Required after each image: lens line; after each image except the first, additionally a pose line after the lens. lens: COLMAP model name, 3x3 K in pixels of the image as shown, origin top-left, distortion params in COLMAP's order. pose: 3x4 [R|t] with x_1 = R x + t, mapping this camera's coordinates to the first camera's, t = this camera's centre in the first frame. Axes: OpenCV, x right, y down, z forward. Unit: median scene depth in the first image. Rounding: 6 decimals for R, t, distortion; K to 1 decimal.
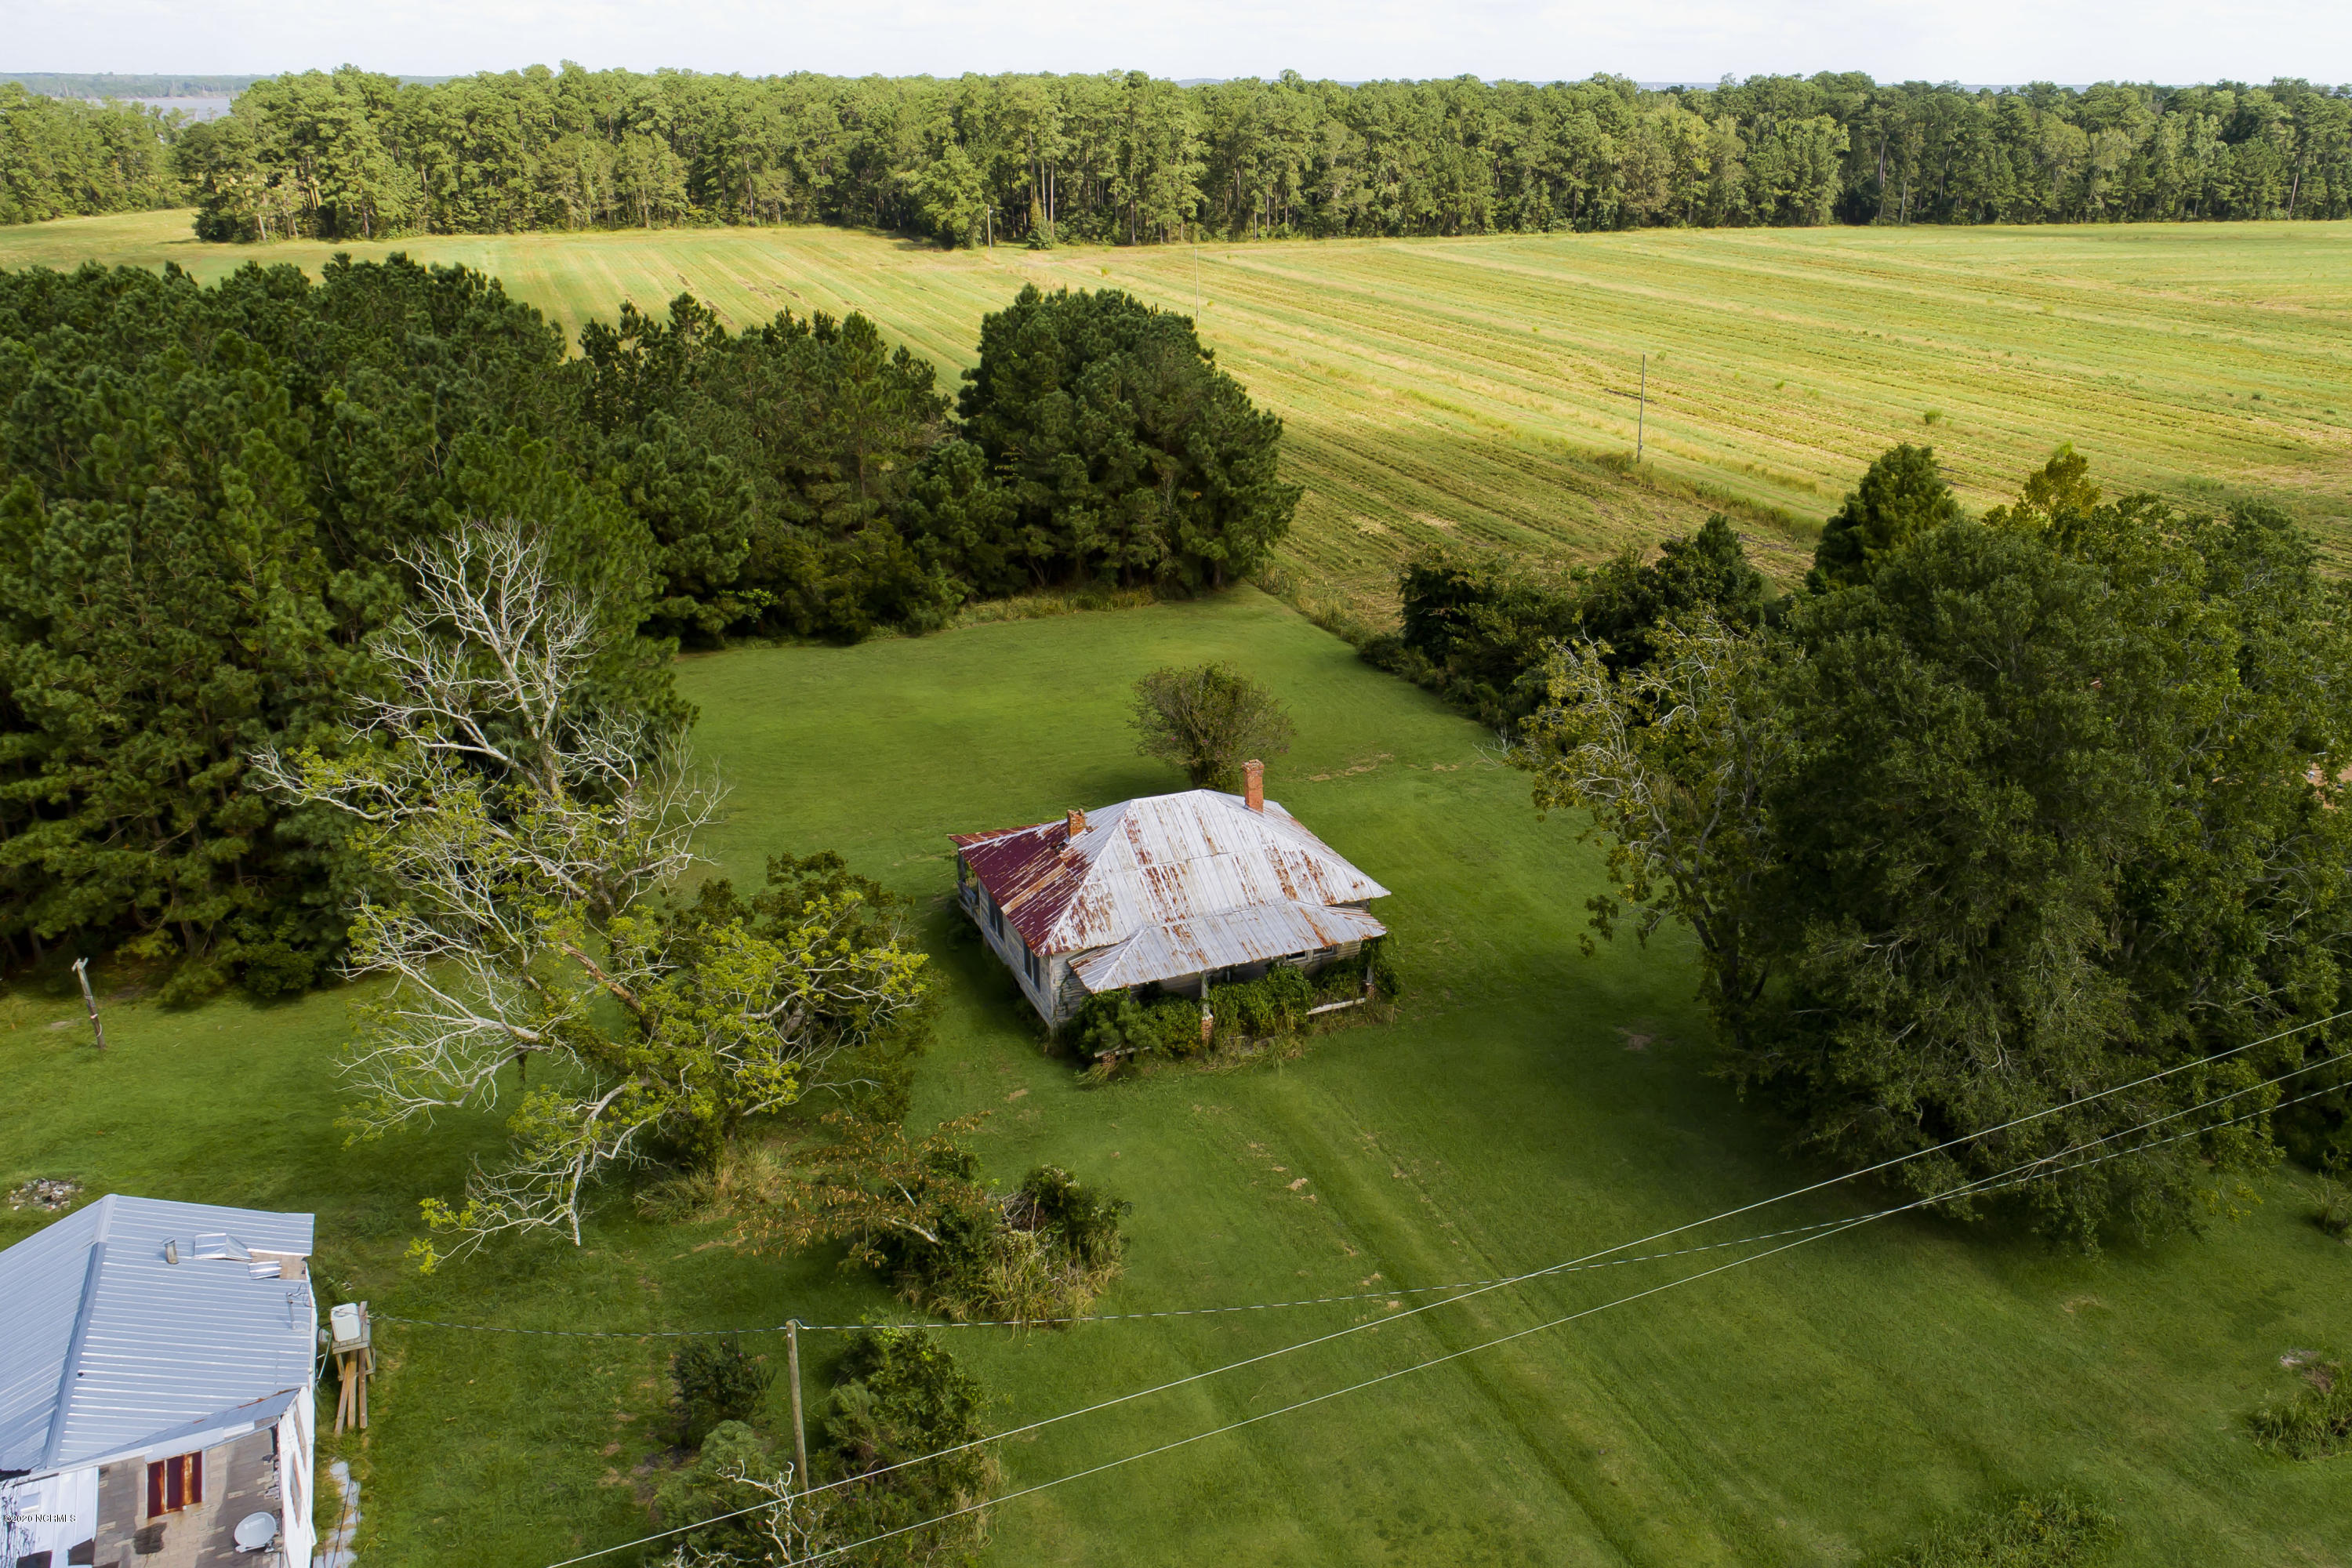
lens RADIAL K [[1970.7, 0, 1356.6], [0, 1970.7, 789.0], [0, 0, 1]] dist [-0.007024, 0.007509]
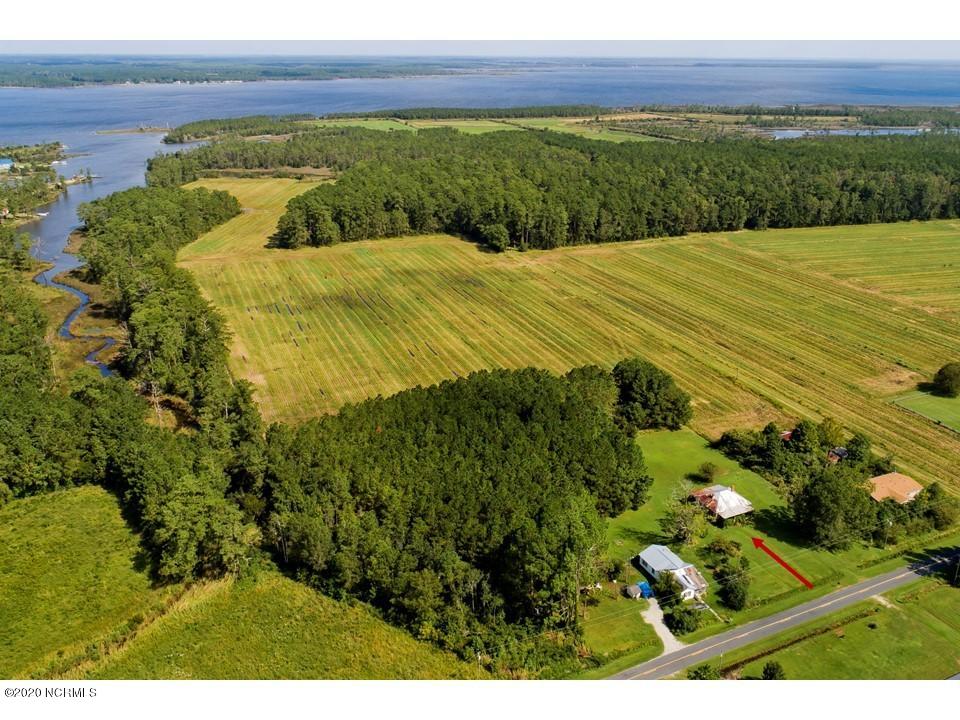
lens RADIAL K [[791.1, 0, 510.1], [0, 791.1, 358.7], [0, 0, 1]] dist [-0.007534, 0.005559]
pose [[0.999998, 0.000879, -0.001775, -0.176848], [-0.000840, 0.999762, 0.021785, -0.111147], [0.001794, -0.021784, 0.999761, -0.405197]]
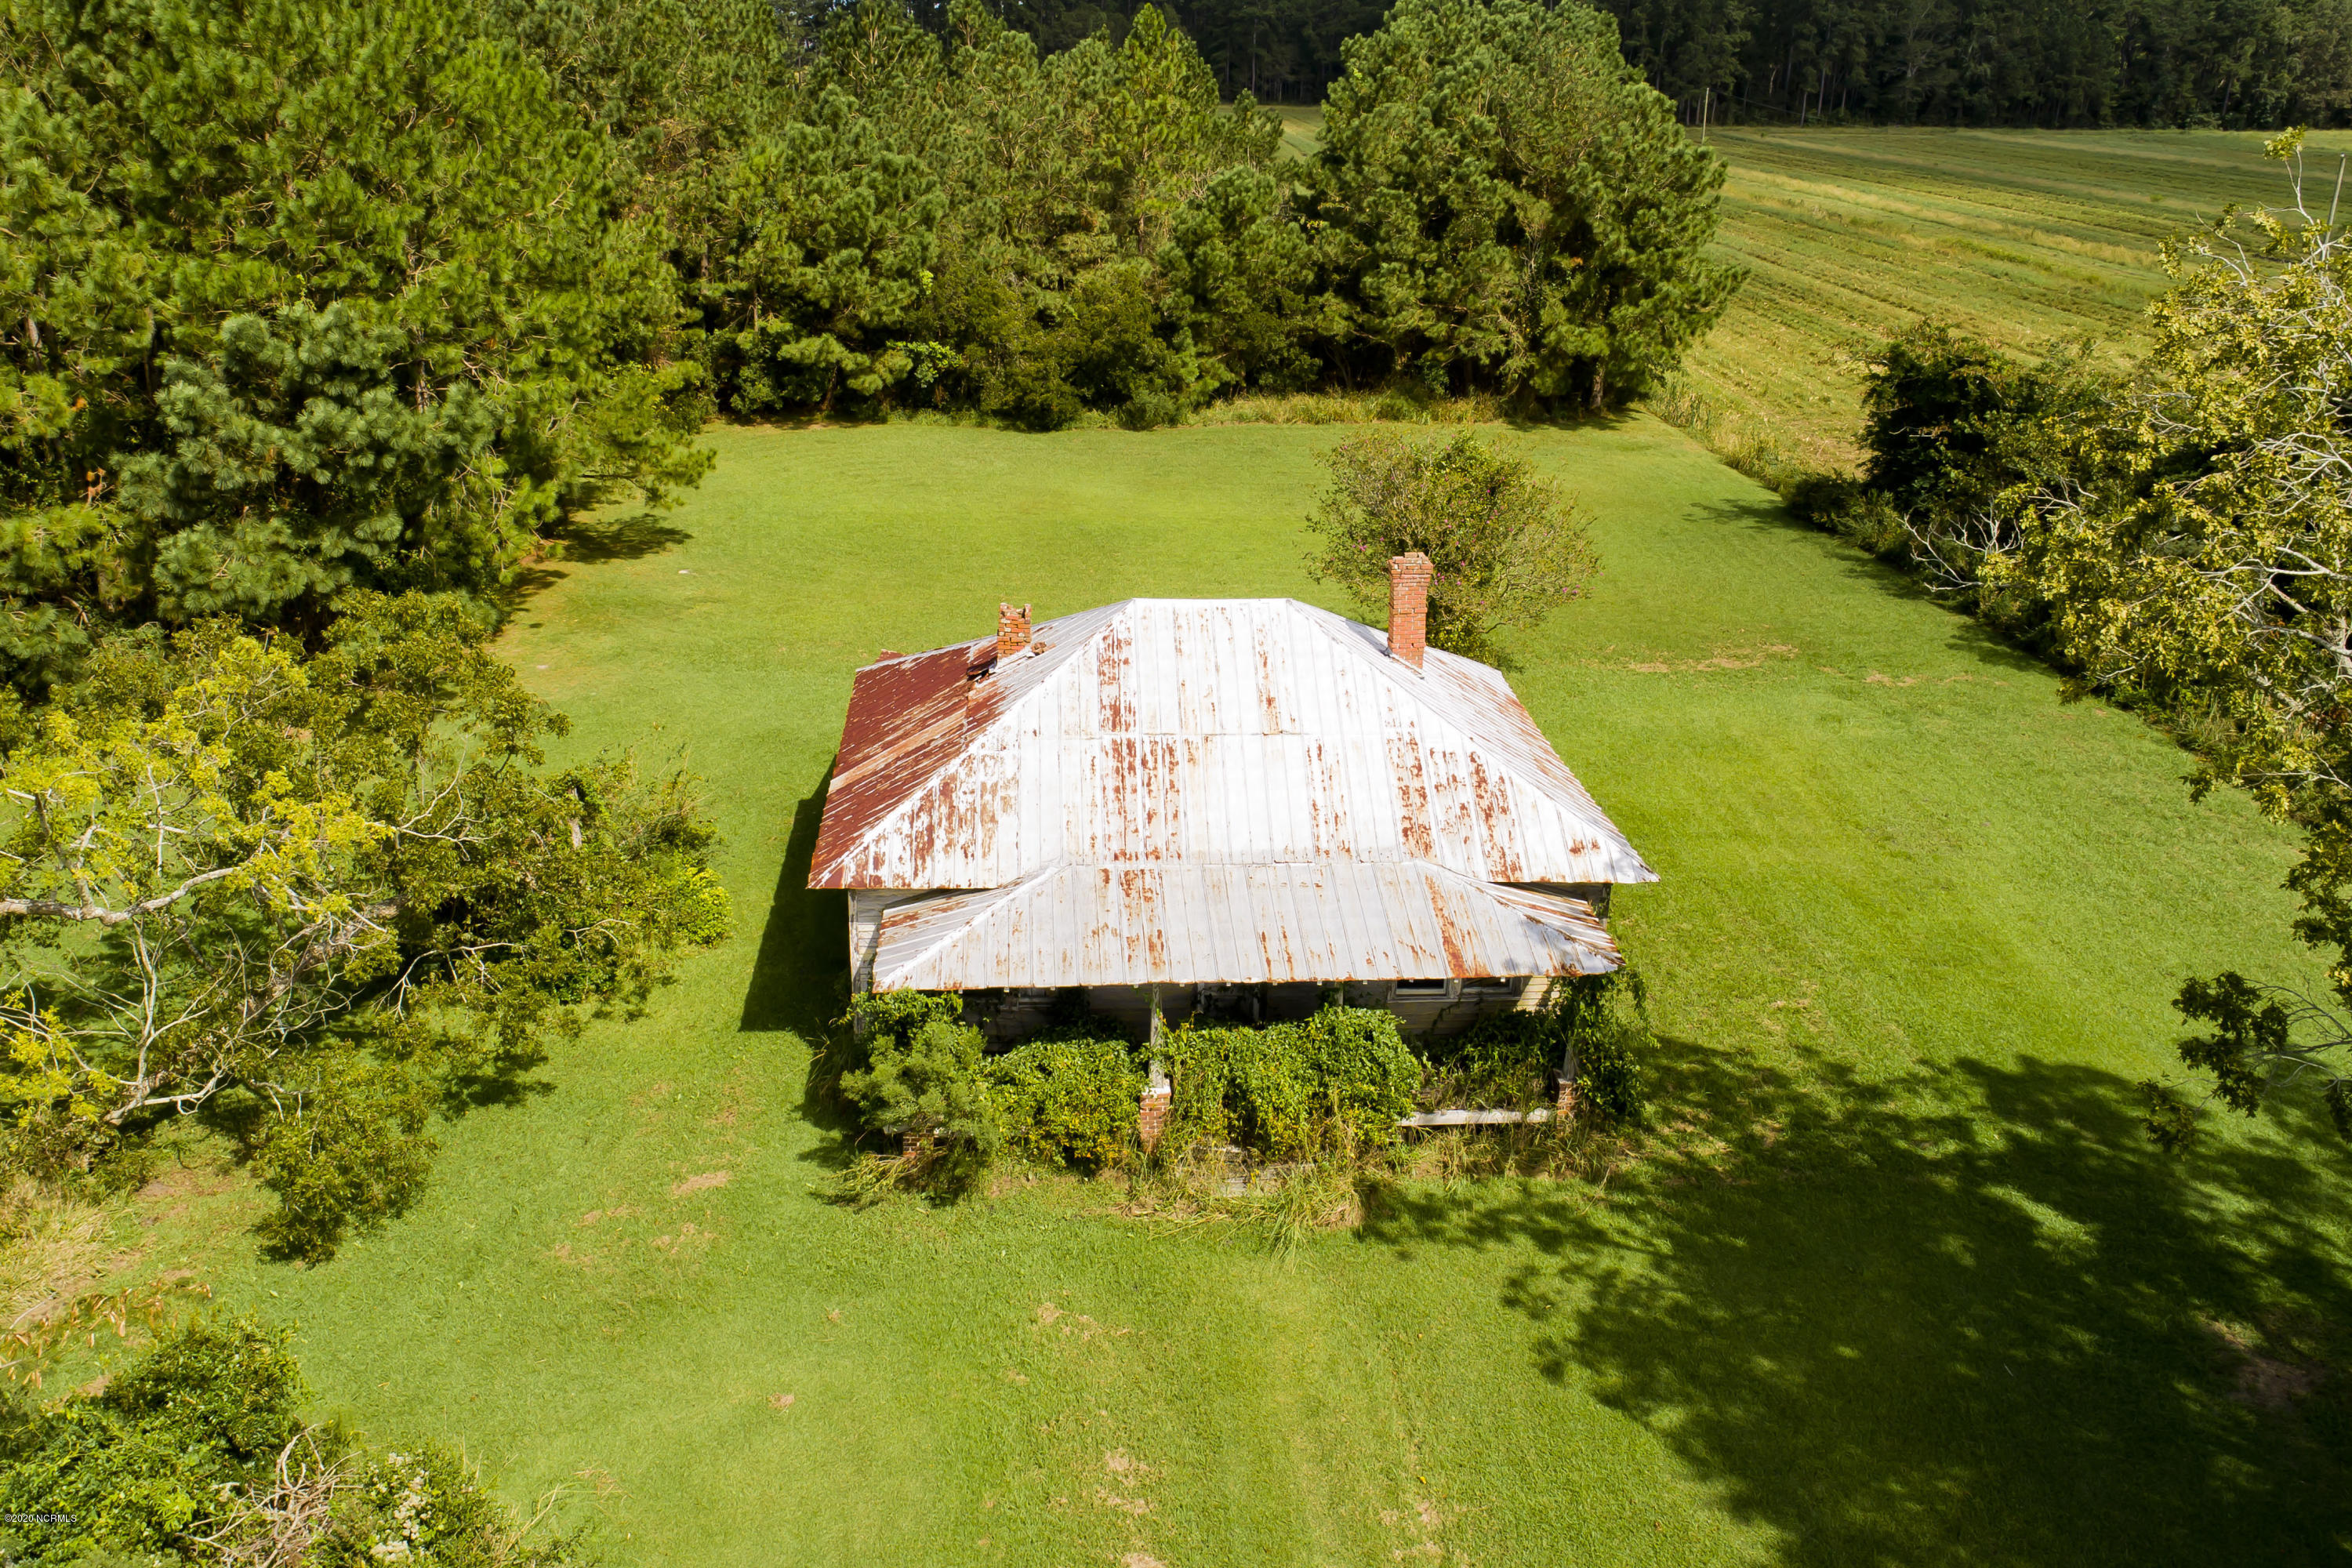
lens RADIAL K [[1959.9, 0, 1094.6], [0, 1959.9, 744.8], [0, 0, 1]] dist [-0.006539, 0.003760]
pose [[0.922311, 0.134821, -0.362167, 0.010001], [-0.133446, 0.990634, 0.028937, 0.005143], [0.362677, 0.021641, 0.931664, 0.101926]]
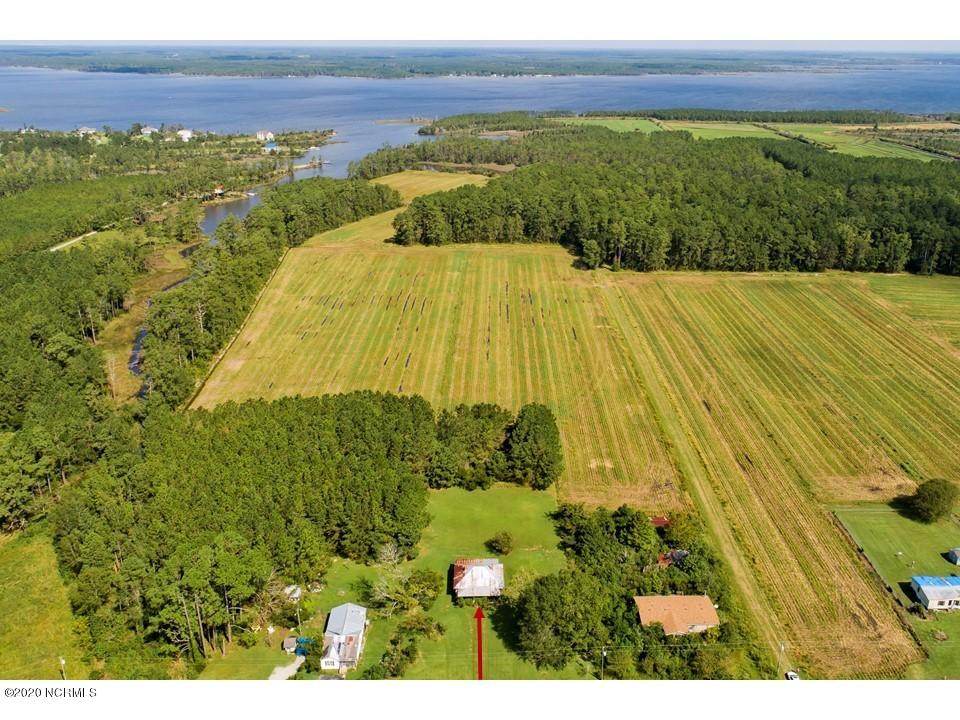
lens RADIAL K [[791.7, 0, 497.8], [0, 791.7, 357.1], [0, 0, 1]] dist [-0.009569, 0.007087]
pose [[0.916777, 0.148056, -0.370945, 0.172197], [-0.138133, 0.988976, 0.053343, -0.170340], [0.374754, 0.002336, 0.927122, -0.308063]]
